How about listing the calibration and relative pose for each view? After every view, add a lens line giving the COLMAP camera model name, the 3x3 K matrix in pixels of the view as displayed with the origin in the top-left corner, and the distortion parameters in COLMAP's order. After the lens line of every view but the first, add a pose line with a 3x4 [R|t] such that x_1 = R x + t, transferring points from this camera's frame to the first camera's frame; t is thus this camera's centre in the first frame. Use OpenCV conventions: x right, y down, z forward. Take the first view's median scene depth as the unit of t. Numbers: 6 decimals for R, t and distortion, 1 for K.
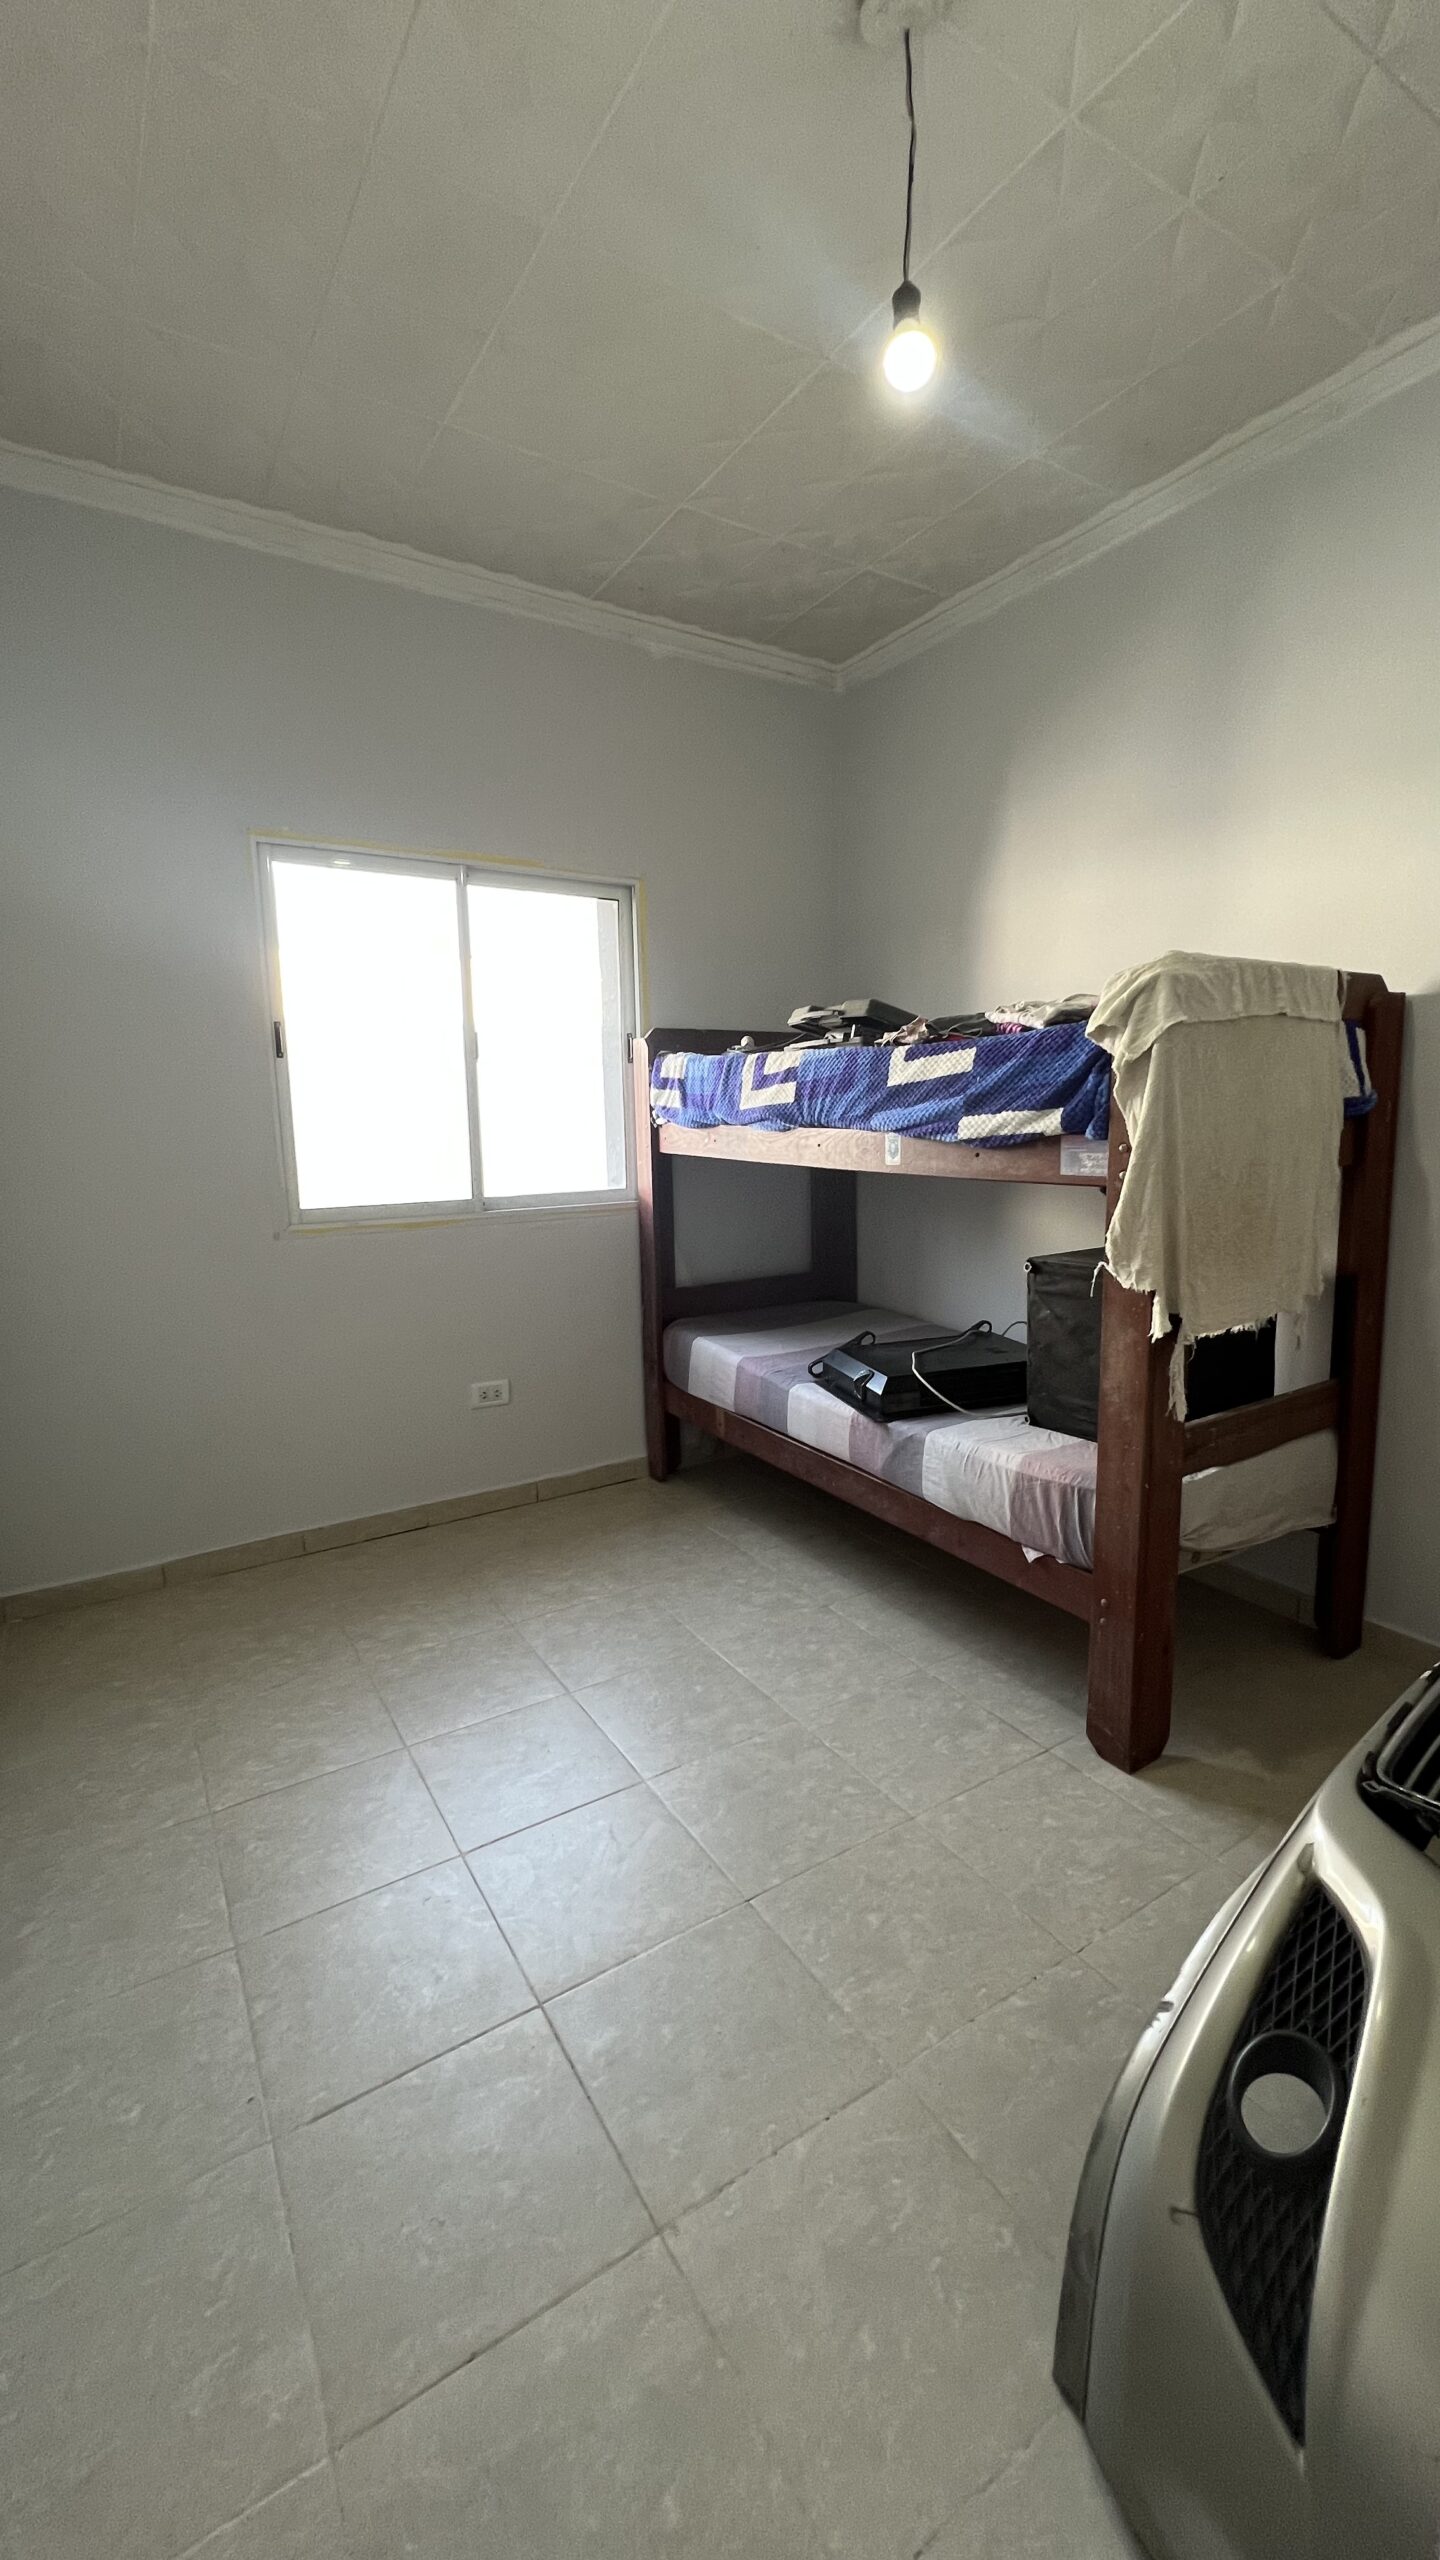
lens RADIAL K [[1022.6, 0, 747.2], [0, 1022.6, 1279.9], [0, 0, 1]] dist [0.000924, -0.000038]
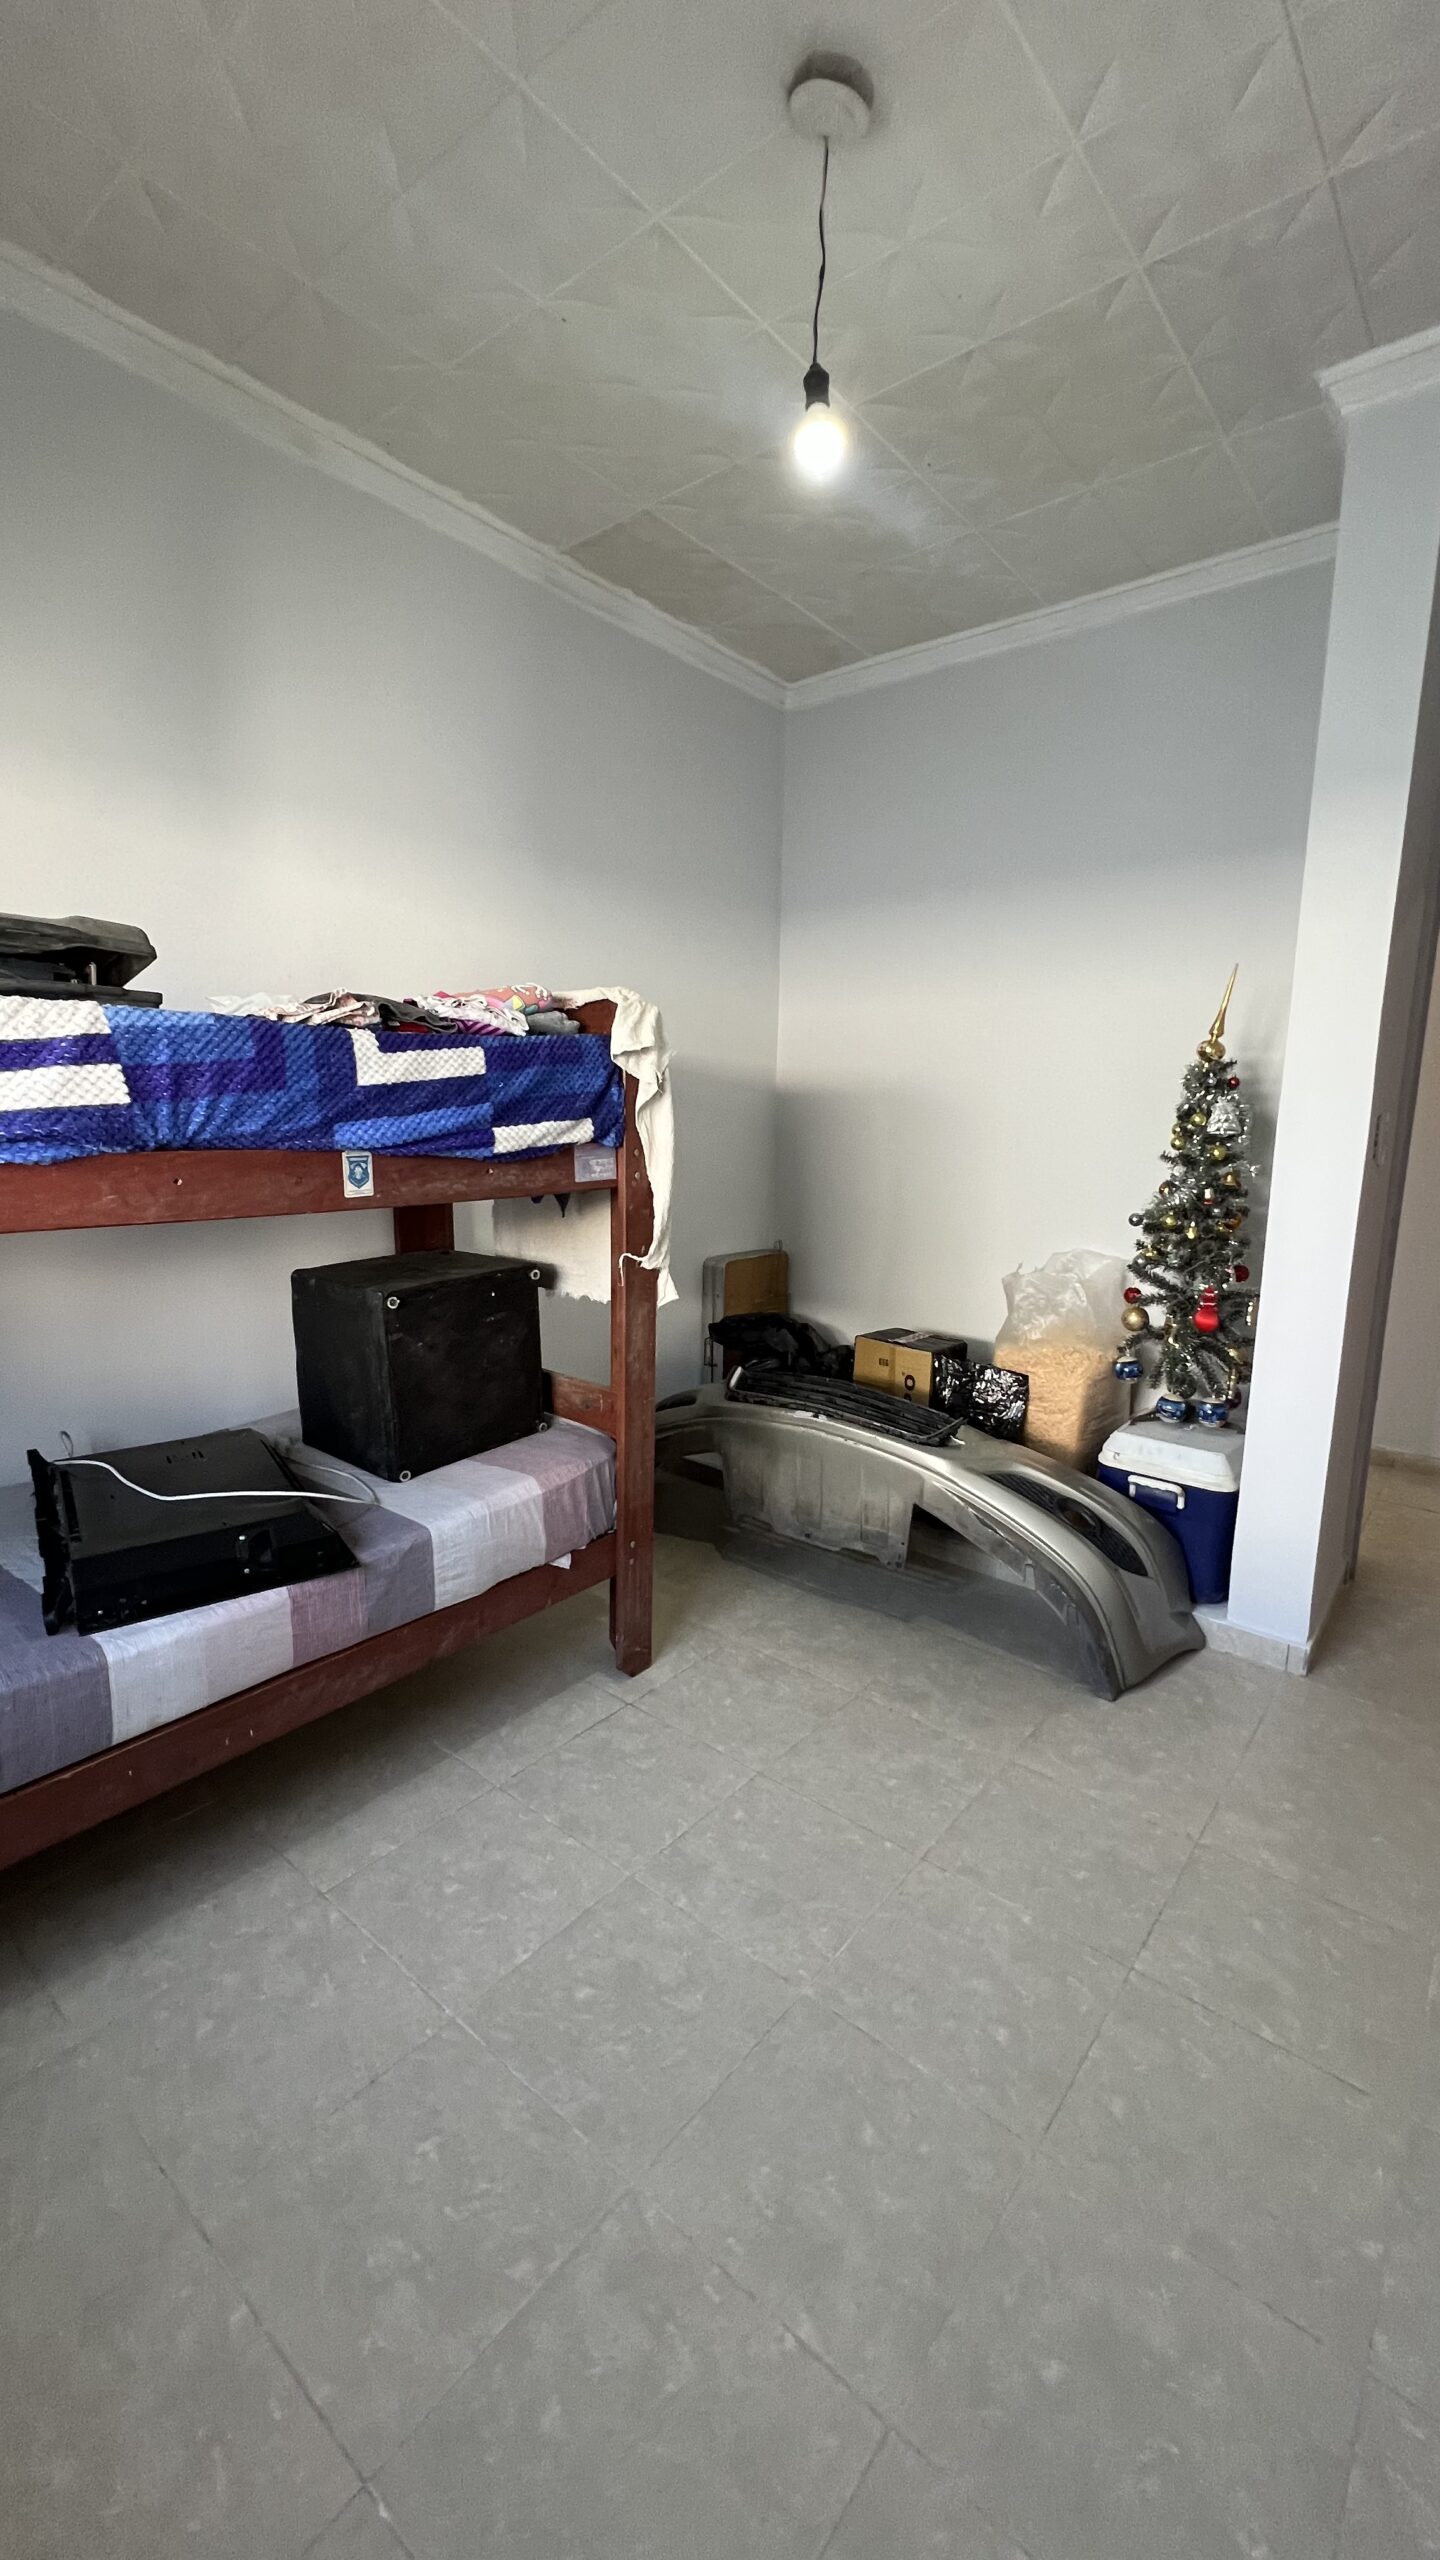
lens RADIAL K [[1022.6, 0, 711.9], [0, 1022.6, 1281.2], [0, 0, 1]] dist [0.000924, -0.000038]
pose [[-0.294161, -0.154150, 0.943243, -0.667789], [0.149135, 0.967416, 0.204610, -0.181451], [-0.944049, 0.200859, -0.261587, 1.068449]]
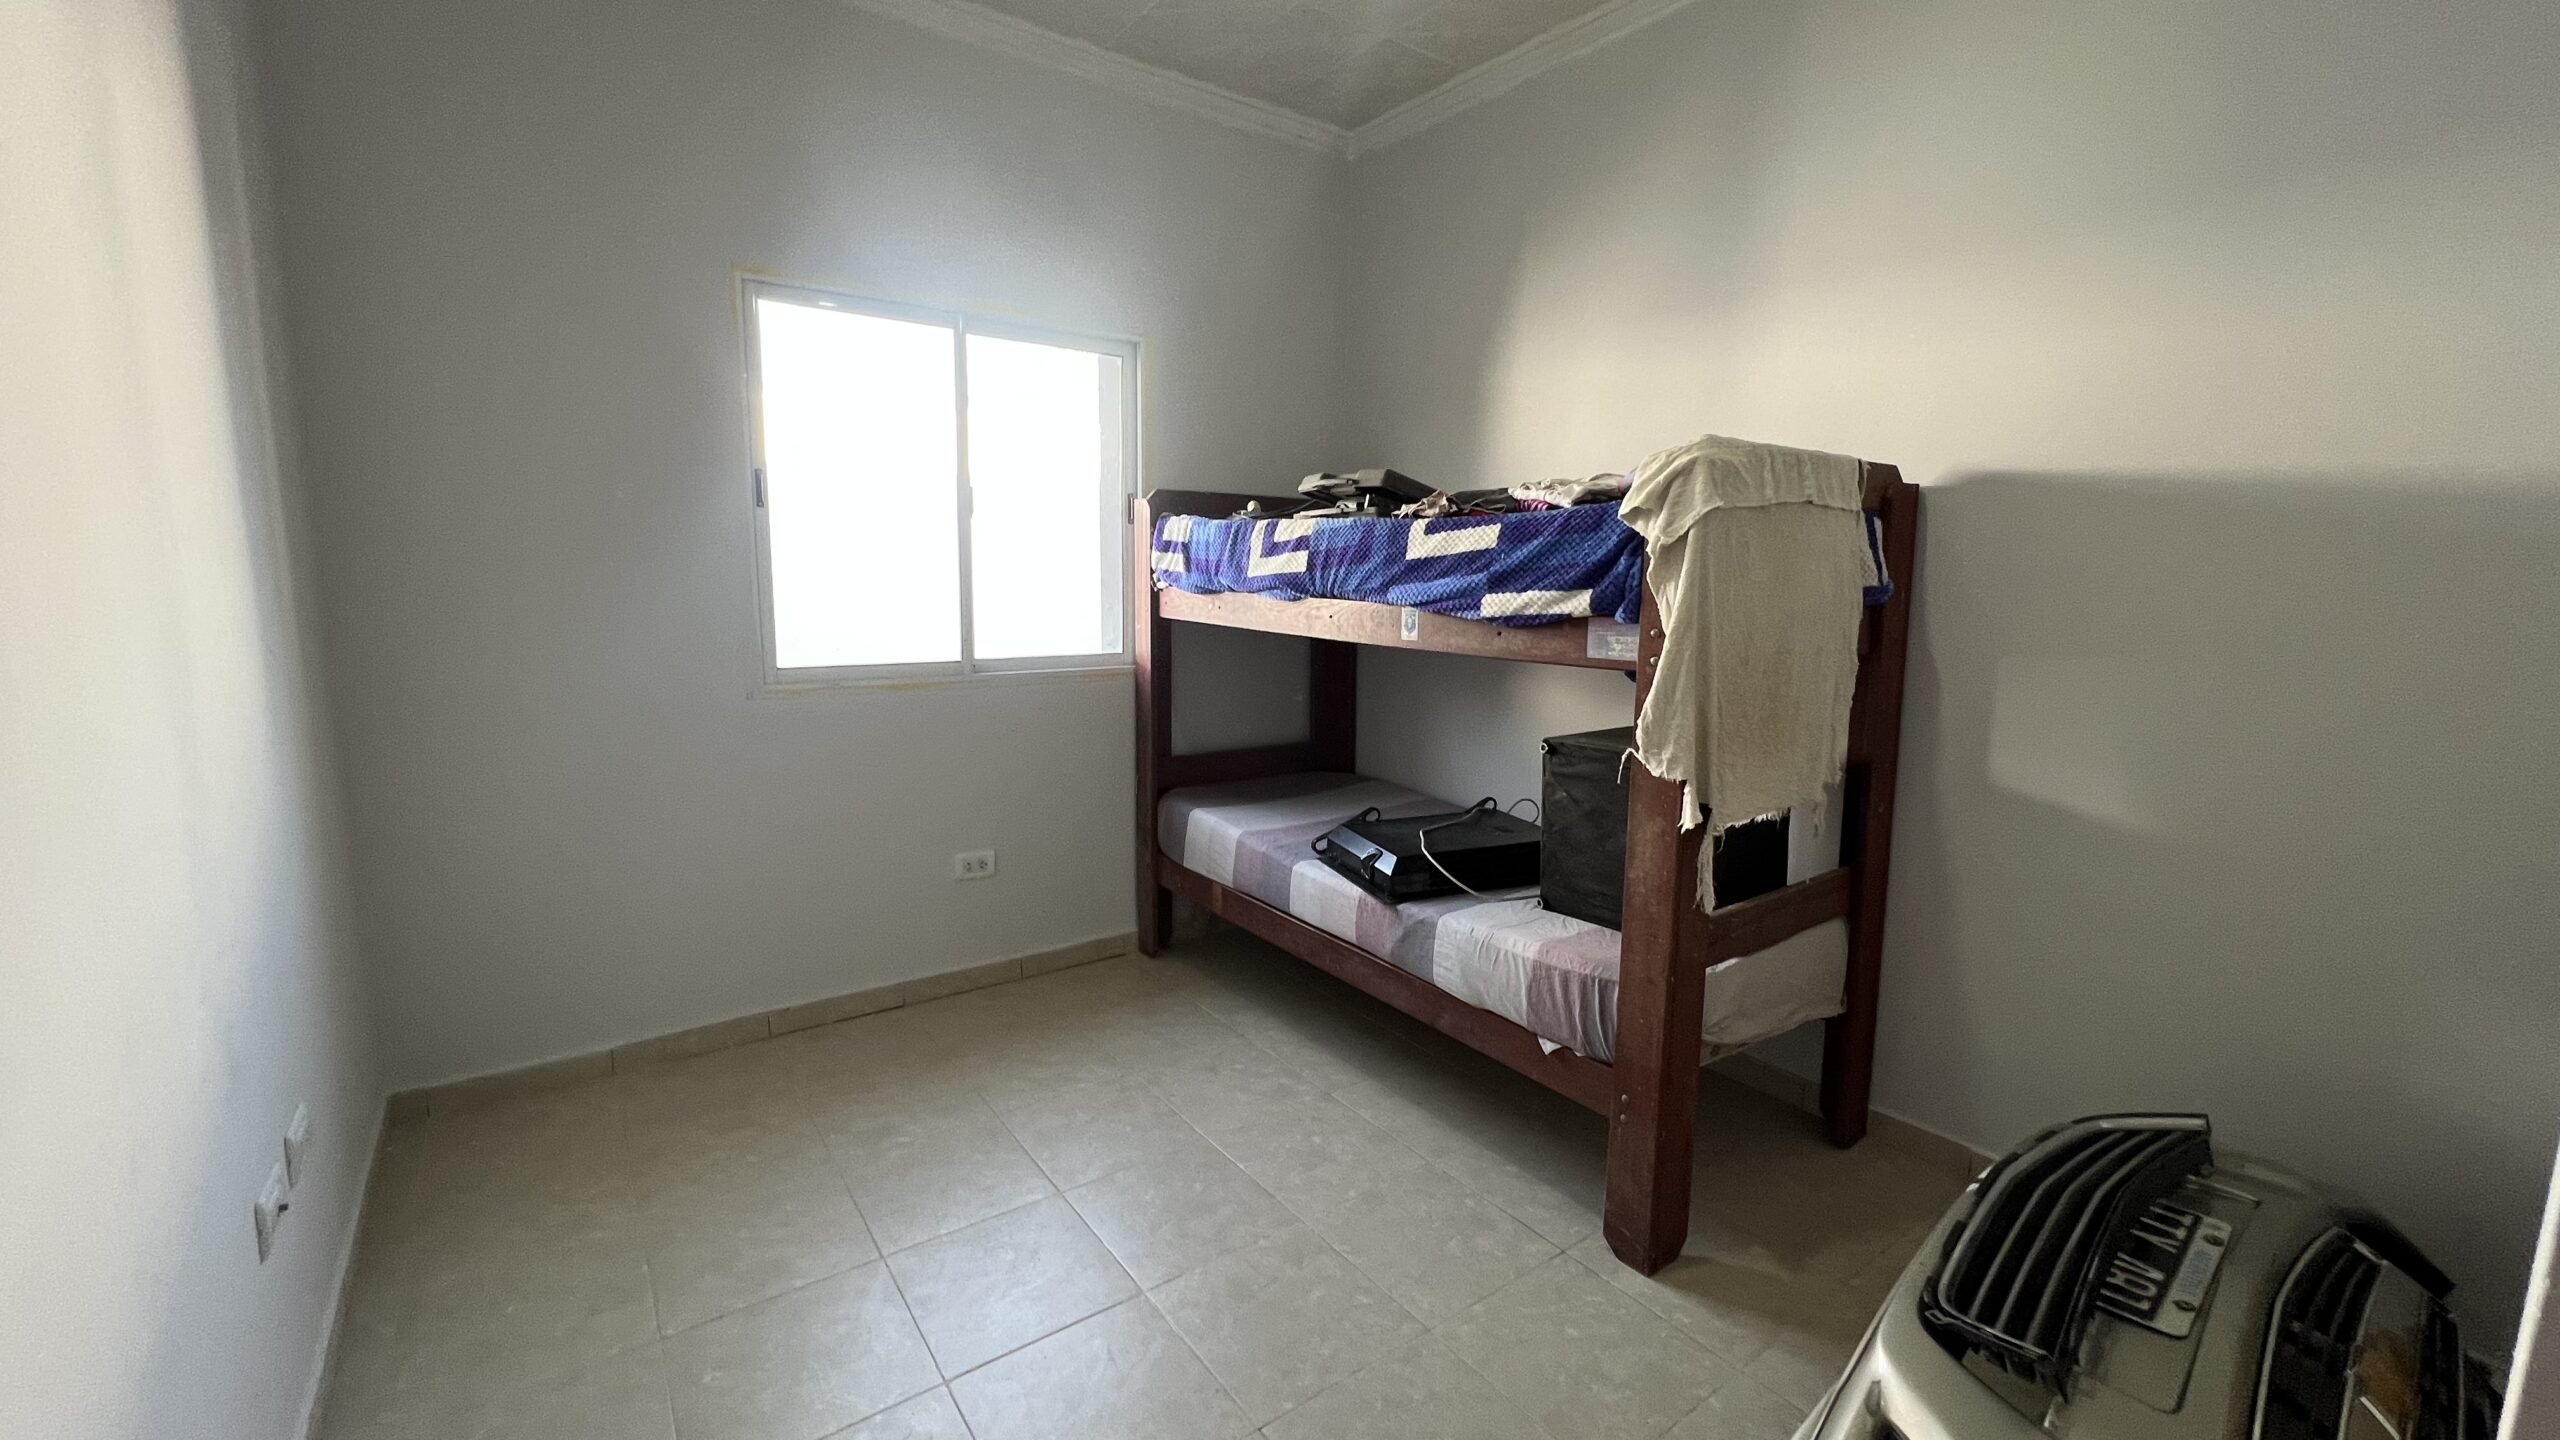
lens RADIAL K [[1022.6, 0, 1291.1], [0, 1022.6, 716.3], [0, 0, 1]] dist [0.000924, -0.000038]
pose [[0.997573, 0.021366, 0.066269, -0.036069], [-0.019897, 0.999543, -0.022753, -0.017049], [-0.066725, 0.021379, 0.997542, 0.042253]]
